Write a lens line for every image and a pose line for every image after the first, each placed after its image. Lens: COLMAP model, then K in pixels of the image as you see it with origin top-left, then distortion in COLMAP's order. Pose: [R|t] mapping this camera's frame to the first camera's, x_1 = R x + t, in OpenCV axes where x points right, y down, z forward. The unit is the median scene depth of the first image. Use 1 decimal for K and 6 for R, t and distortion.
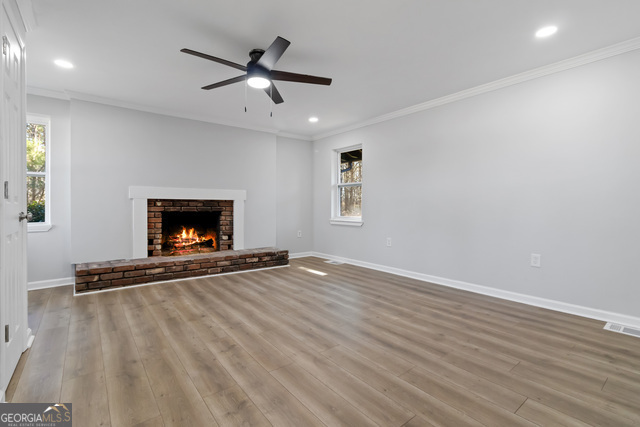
lens RADIAL K [[302.6, 0, 329.2], [0, 302.6, 211.3], [0, 0, 1]] dist [-0.000820, -0.000018]
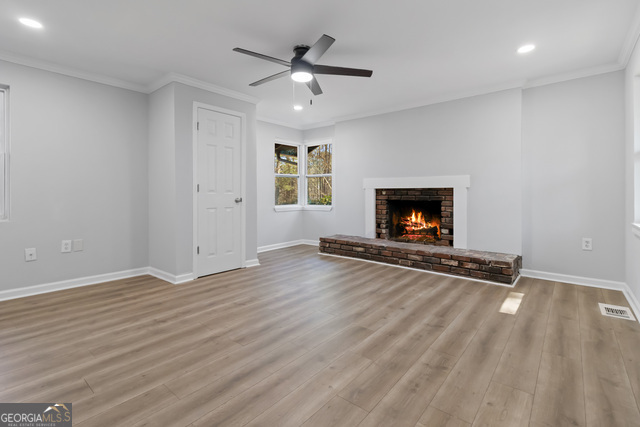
lens RADIAL K [[300.1, 0, 308.8], [0, 300.1, 198.5], [0, 0, 1]] dist [0.000721, 0.000119]
pose [[0.175142, 0.013412, -0.984452, 0.594044], [-0.016503, 0.999807, 0.010685, -0.013365], [0.984405, 0.014375, 0.175330, 0.634611]]
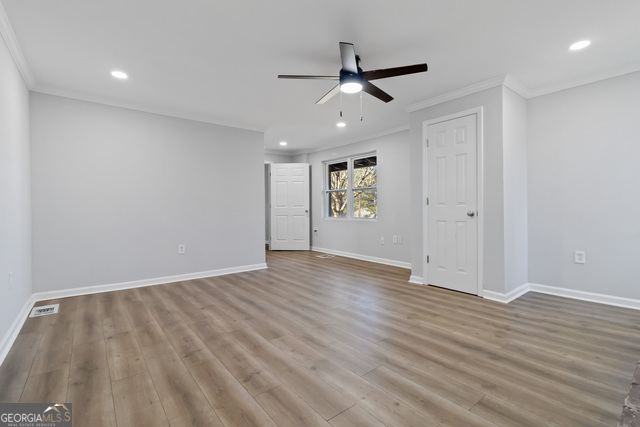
lens RADIAL K [[295.0, 0, 339.7], [0, 295.0, 214.2], [0, 0, 1]] dist [-0.002840, -0.000323]
pose [[-0.999489, 0.006639, -0.031256, -0.120964], [0.005333, 0.999116, 0.041694, -0.030671], [0.031505, 0.041506, -0.998641, 1.502415]]
